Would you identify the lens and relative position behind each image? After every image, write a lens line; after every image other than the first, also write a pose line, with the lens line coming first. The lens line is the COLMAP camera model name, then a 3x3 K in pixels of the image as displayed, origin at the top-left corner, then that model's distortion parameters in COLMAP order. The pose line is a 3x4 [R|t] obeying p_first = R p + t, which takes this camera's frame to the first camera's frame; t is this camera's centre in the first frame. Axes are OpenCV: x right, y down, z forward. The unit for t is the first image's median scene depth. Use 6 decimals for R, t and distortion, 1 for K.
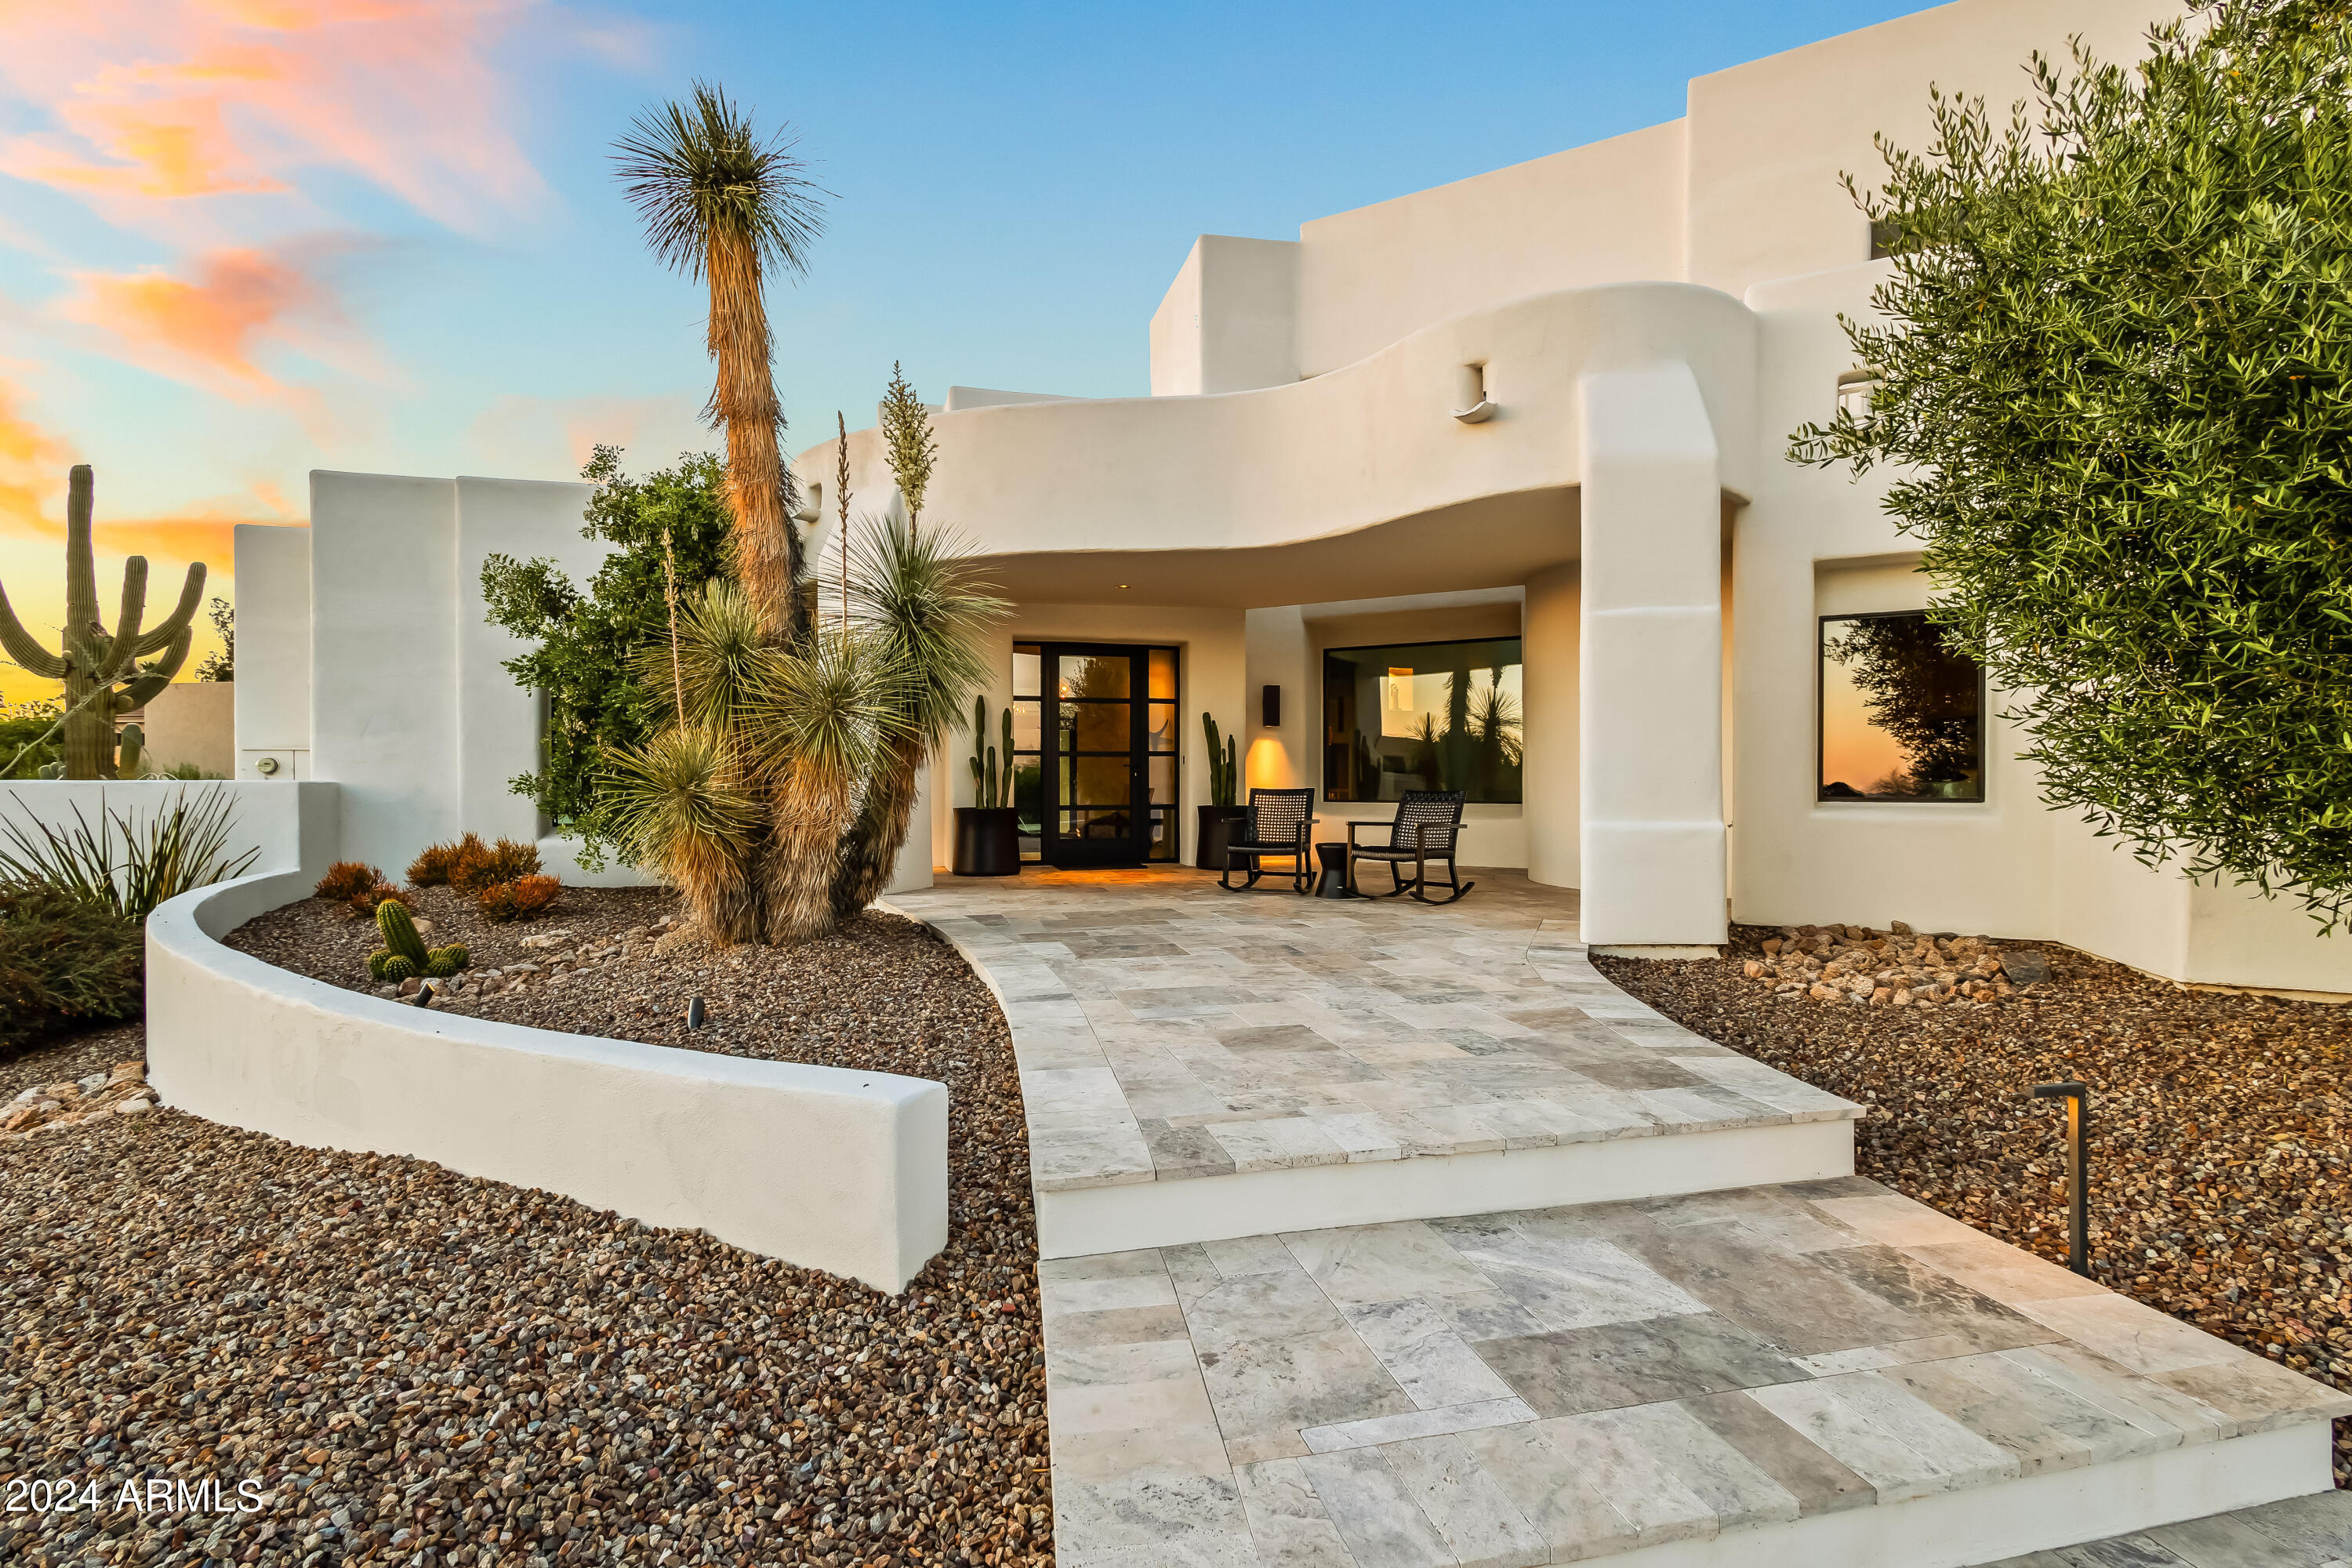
lens RADIAL K [[1131.8, 0, 1168.4], [0, 1131.8, 821.7], [0, 0, 1]] dist [0.001826, 0.000778]
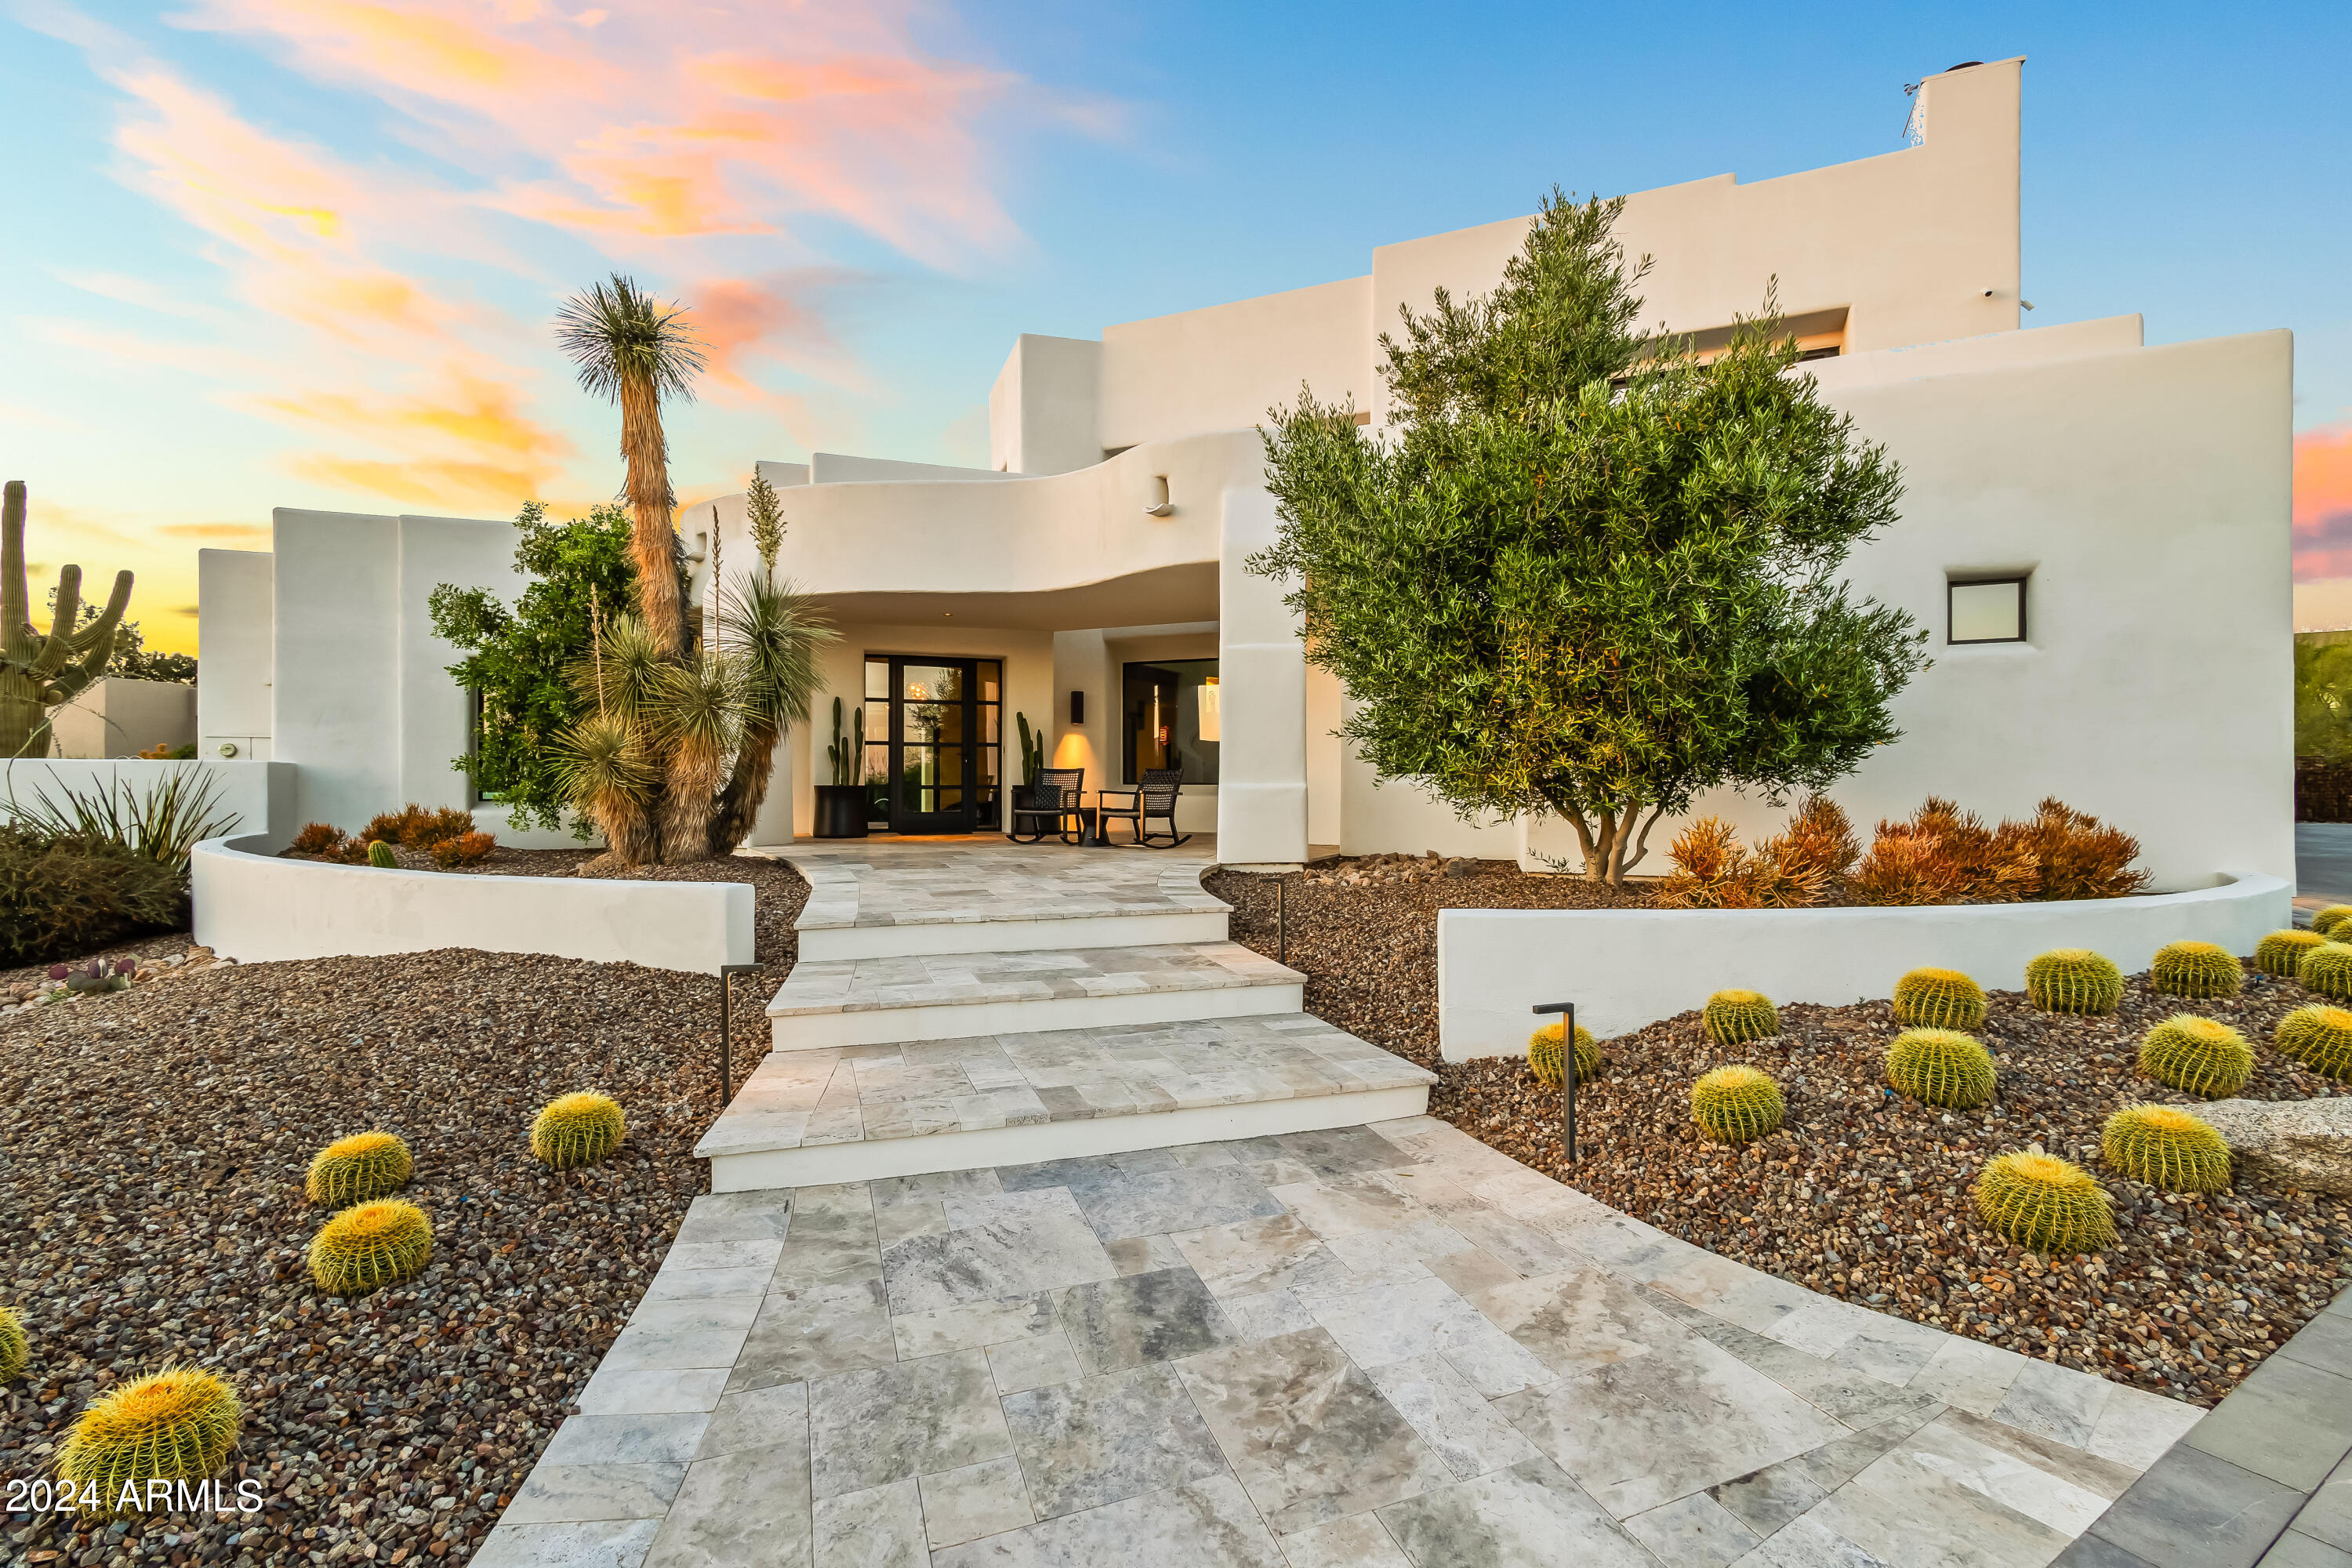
lens RADIAL K [[1119.1, 0, 1182.2], [0, 1119.1, 811.1], [0, 0, 1]] dist [0.002111, -0.000134]
pose [[0.995436, -0.000186, 0.095430, 0.119499], [0.001335, 0.999927, -0.011982, 0.038274], [-0.095420, 0.012055, 0.995364, -0.341589]]
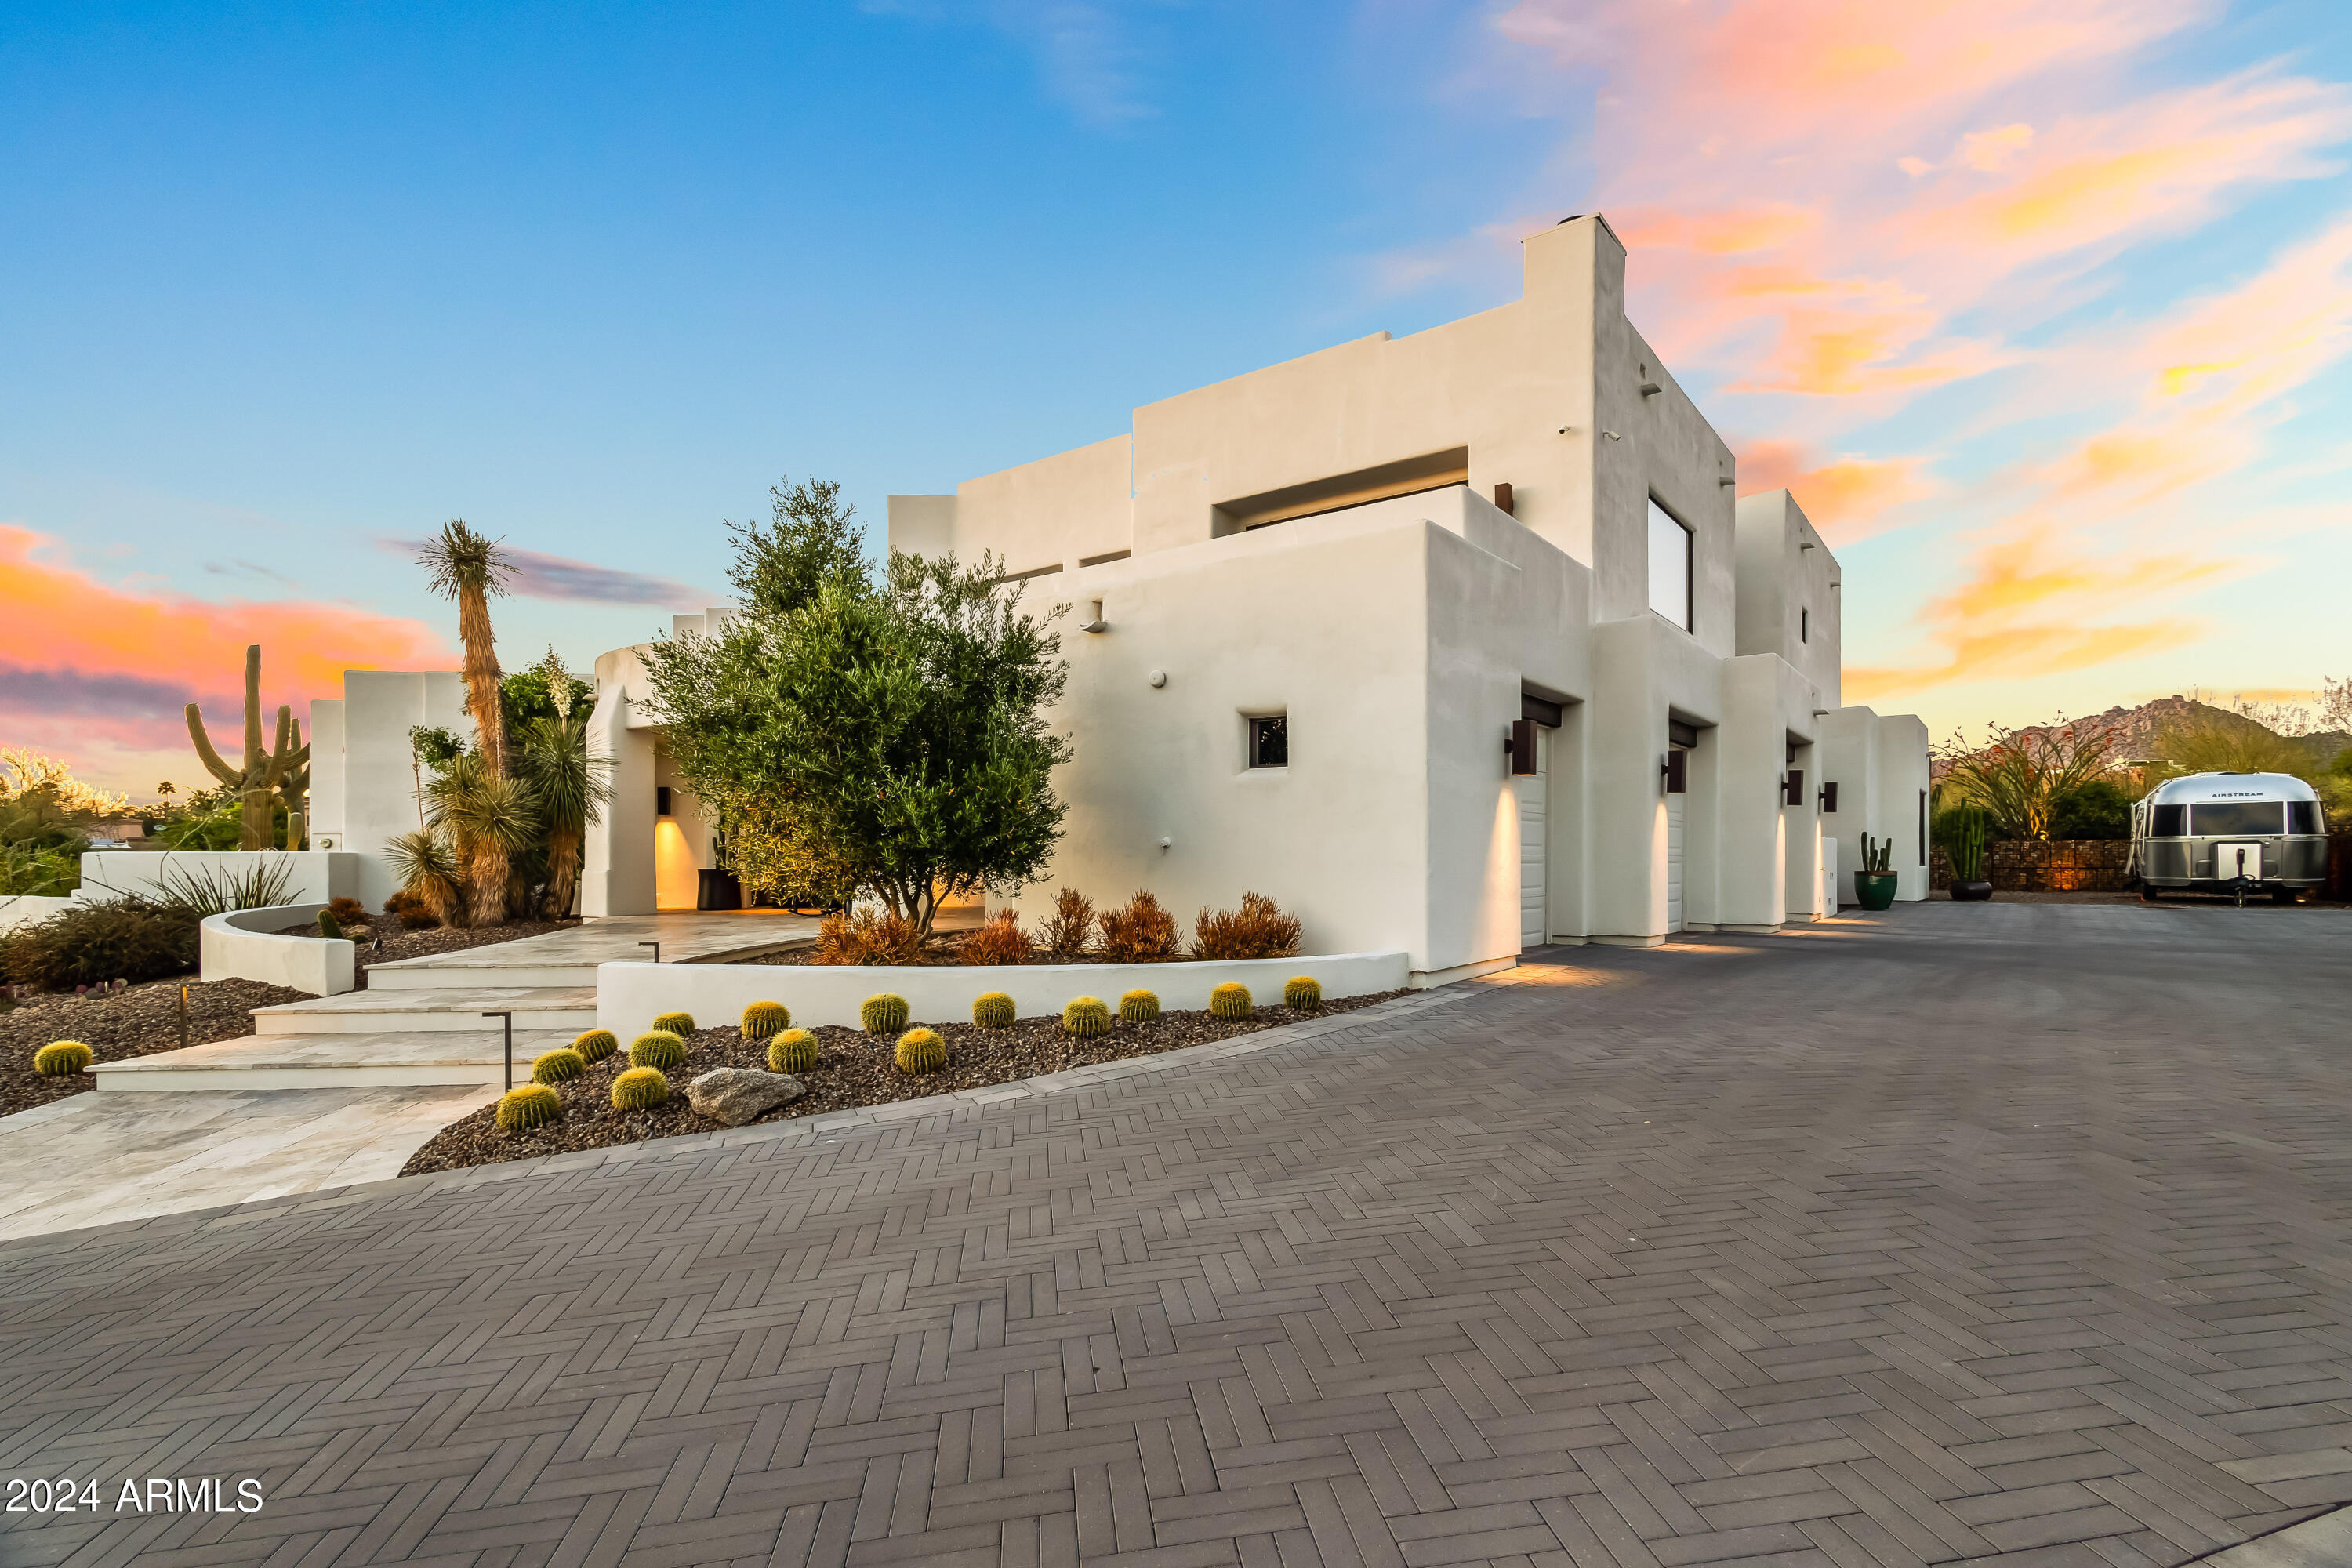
lens RADIAL K [[1118.5, 0, 1174.5], [0, 1118.5, 884.5], [0, 0, 1]] dist [-0.001382, -0.000299]
pose [[0.993146, 0.003550, -0.116822, 0.799303], [-0.004644, 0.999948, -0.009092, 0.026317], [0.116784, 0.009572, 0.993111, -0.612950]]
